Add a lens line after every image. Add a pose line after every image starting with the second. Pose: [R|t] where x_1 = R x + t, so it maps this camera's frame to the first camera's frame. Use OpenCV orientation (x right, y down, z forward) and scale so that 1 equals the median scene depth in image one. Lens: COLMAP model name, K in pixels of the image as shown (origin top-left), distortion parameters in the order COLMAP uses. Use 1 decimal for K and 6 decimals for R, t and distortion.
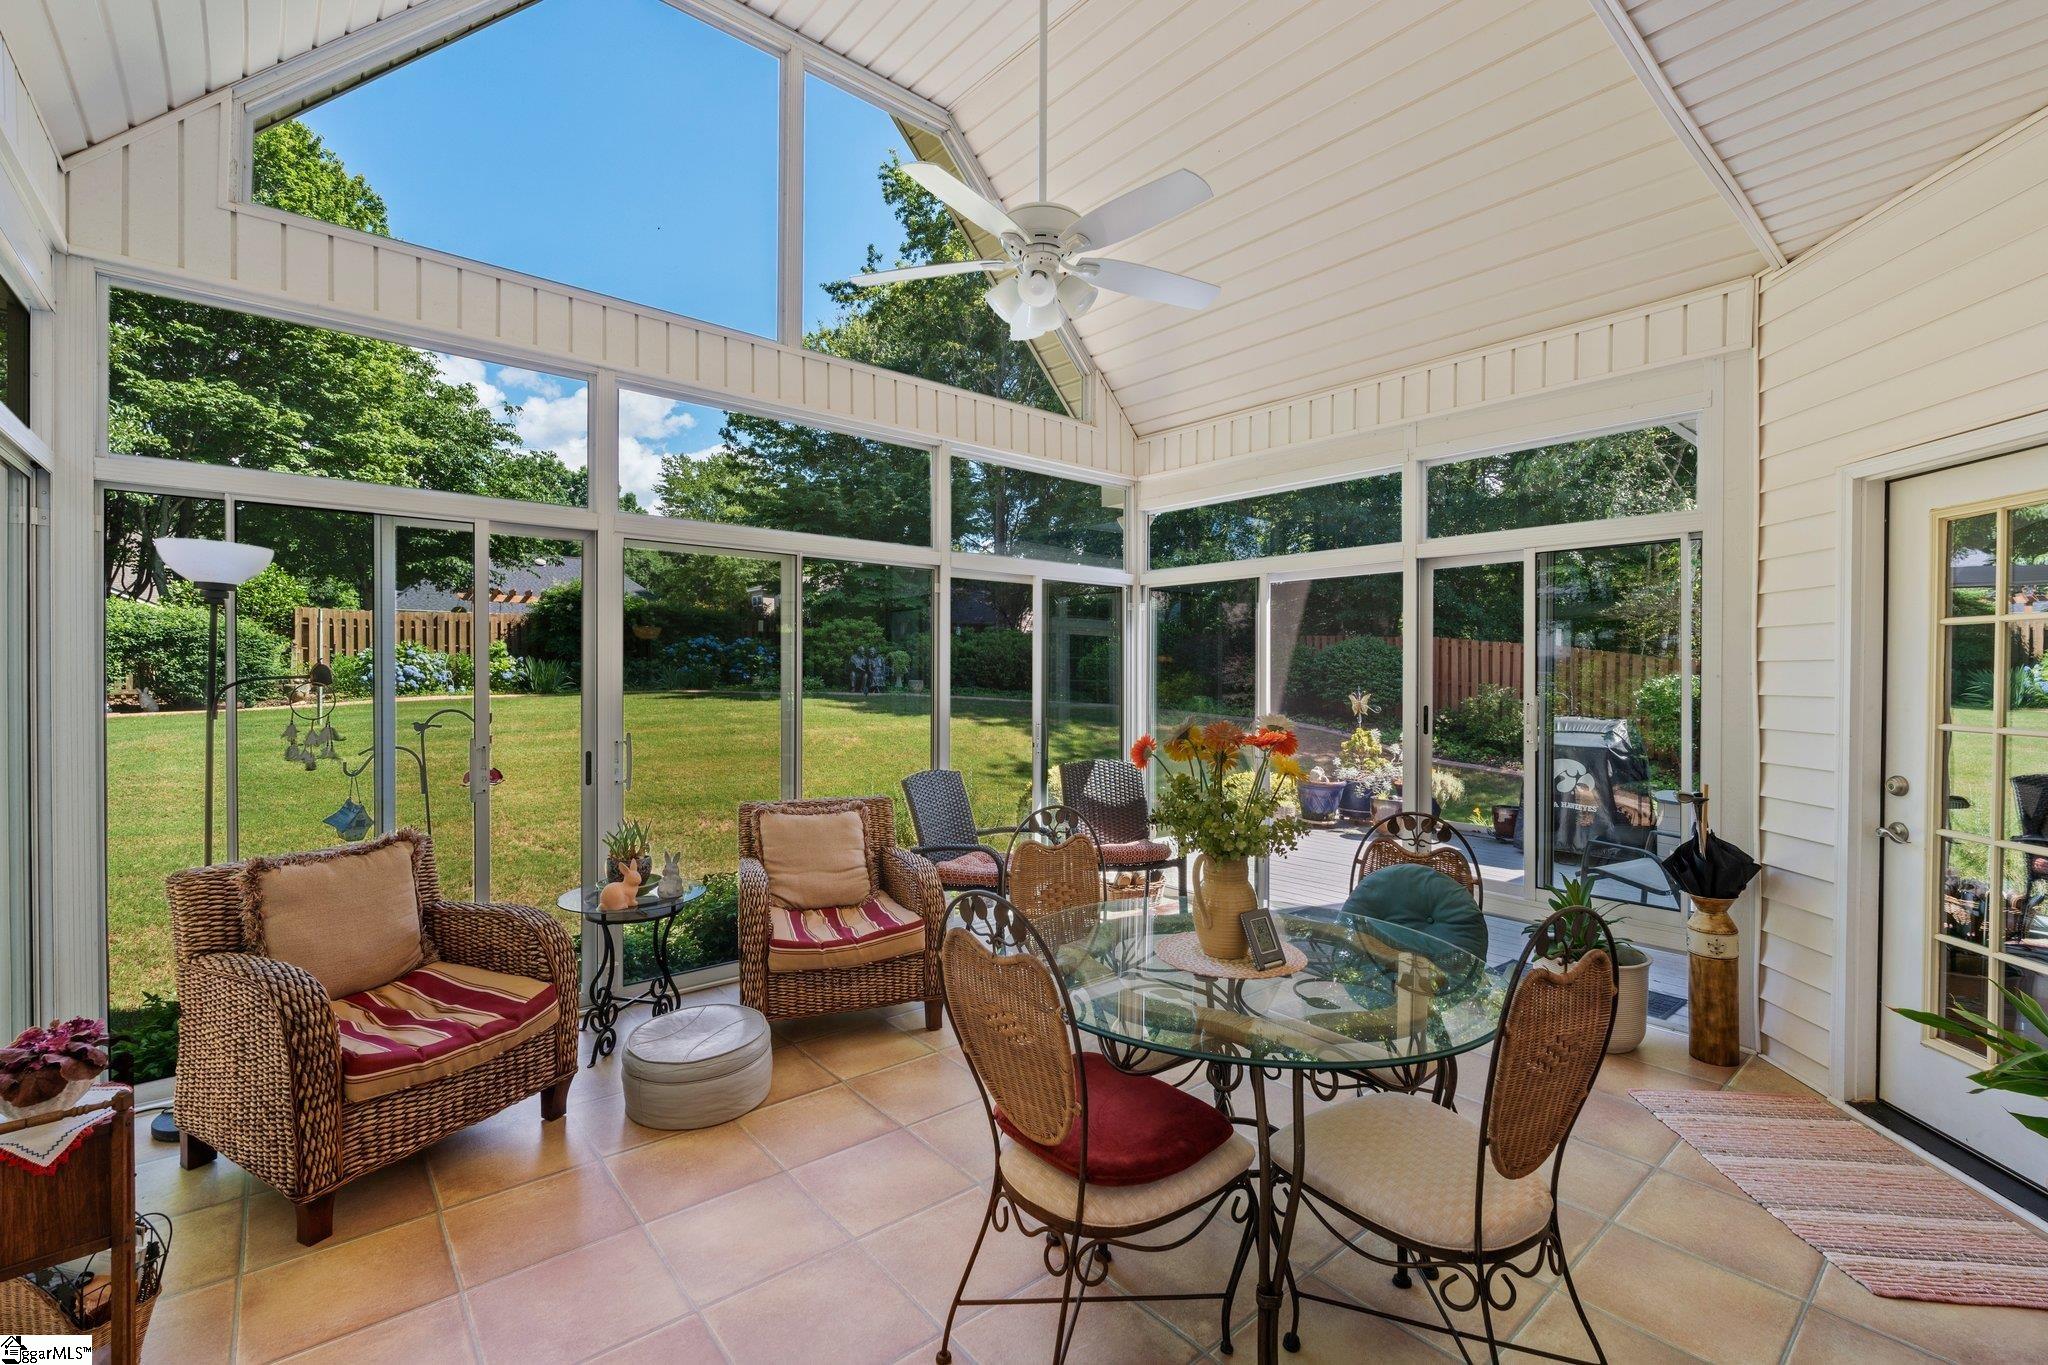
lens RADIAL K [[885.8, 0, 1027.1], [0, 885.8, 684.1], [0, 0, 1]] dist [-0.007449, 0.000295]
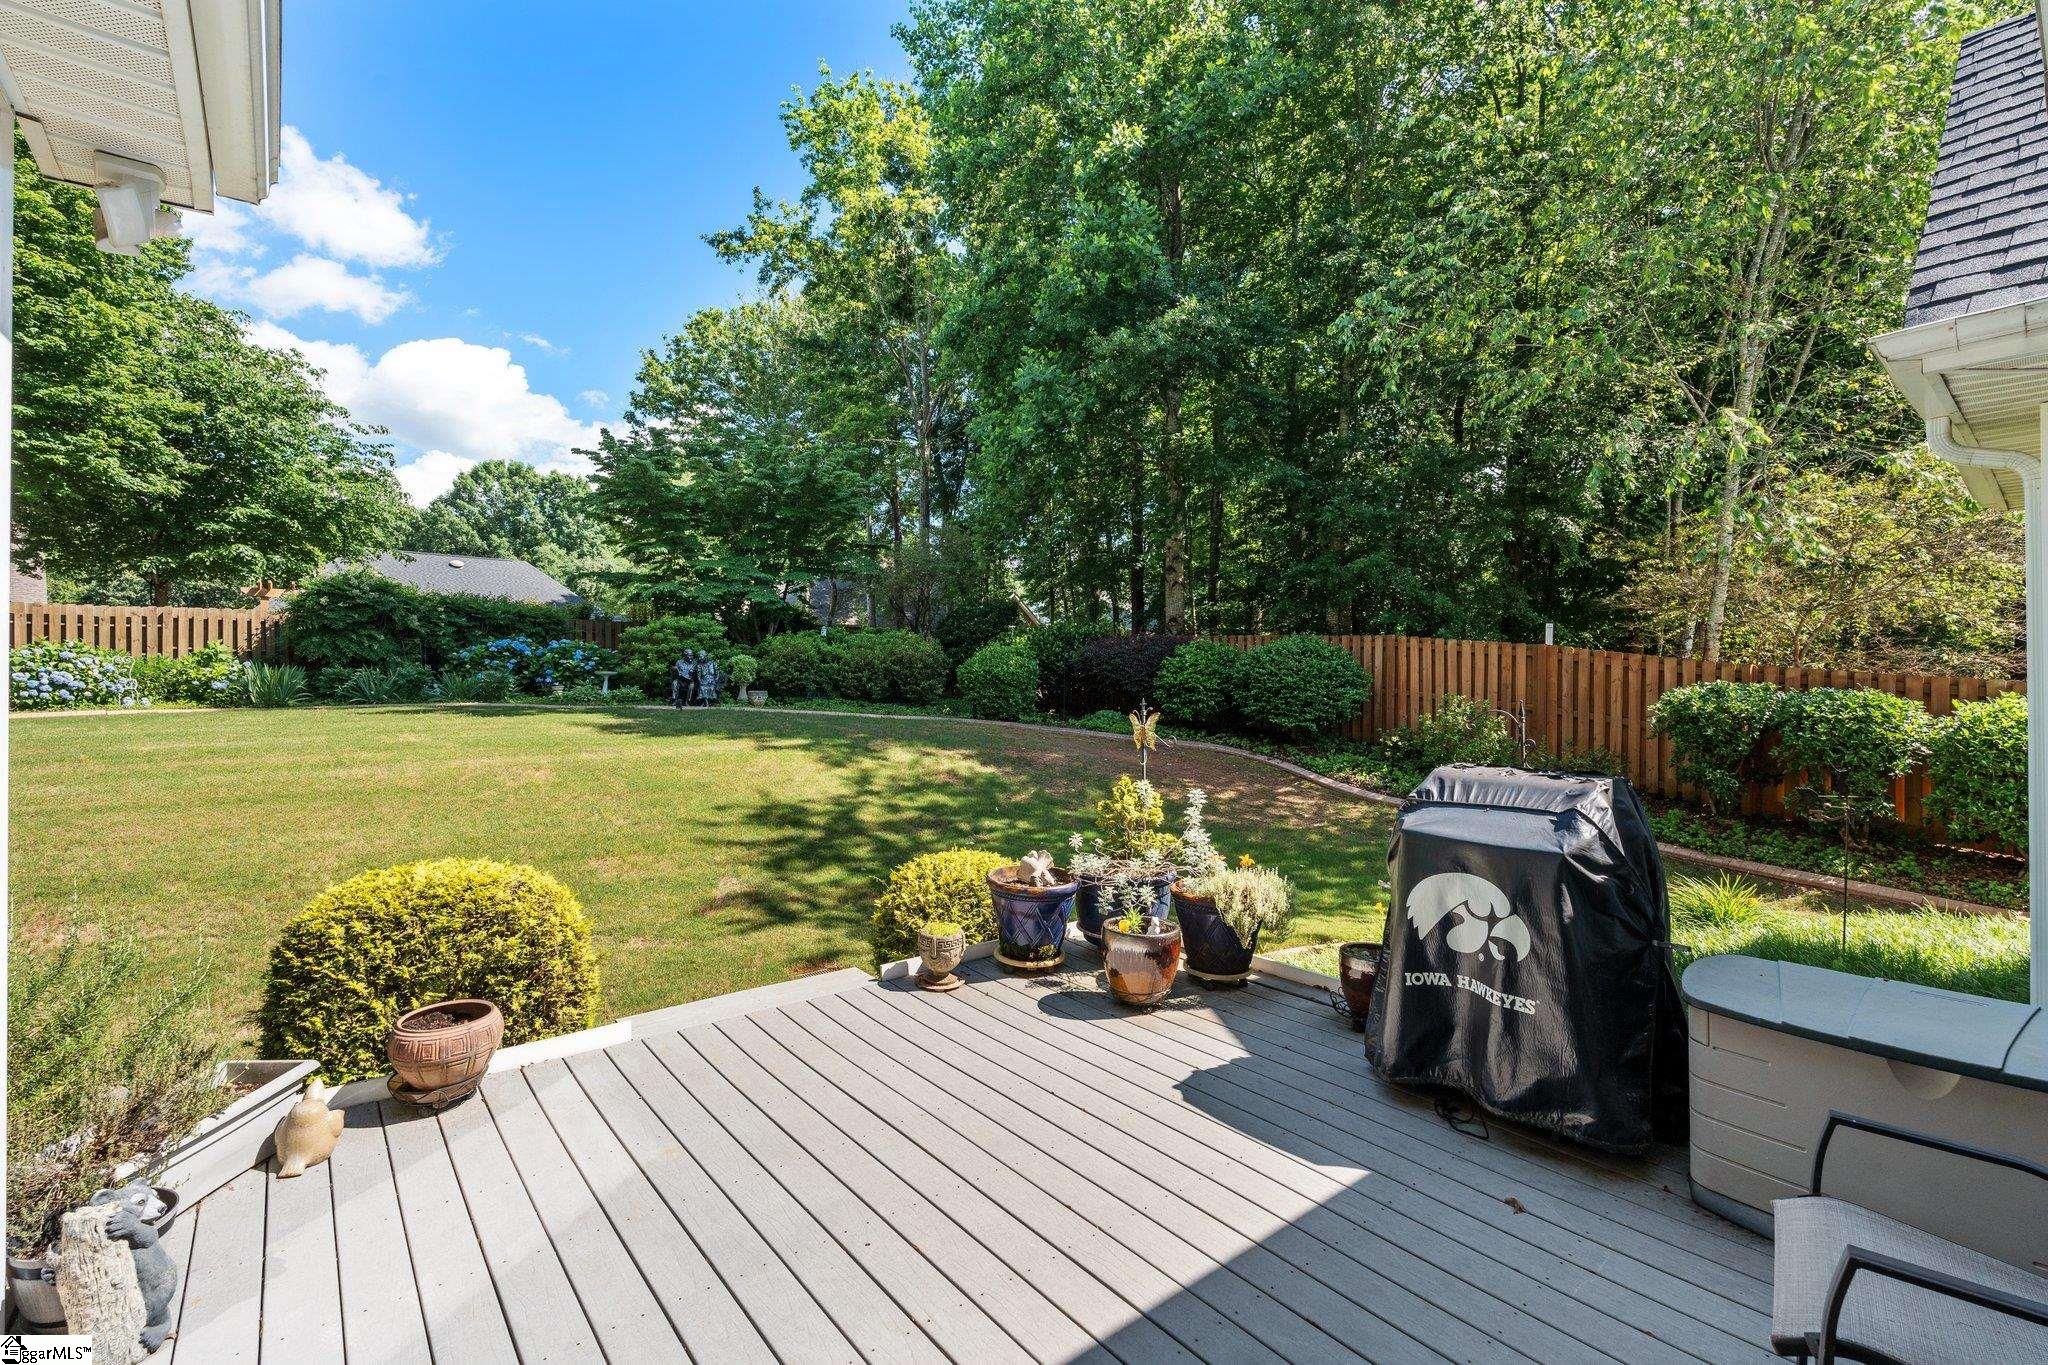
lens RADIAL K [[885.8, 0, 1032.3], [0, 885.8, 682.4], [0, 0, 1]] dist [-0.007449, 0.000295]
pose [[0.999921, -0.000040, -0.012548, 0.161635], [-0.000151, 0.999883, -0.015264, 0.000206], [0.012548, 0.015265, 0.999805, 0.227689]]
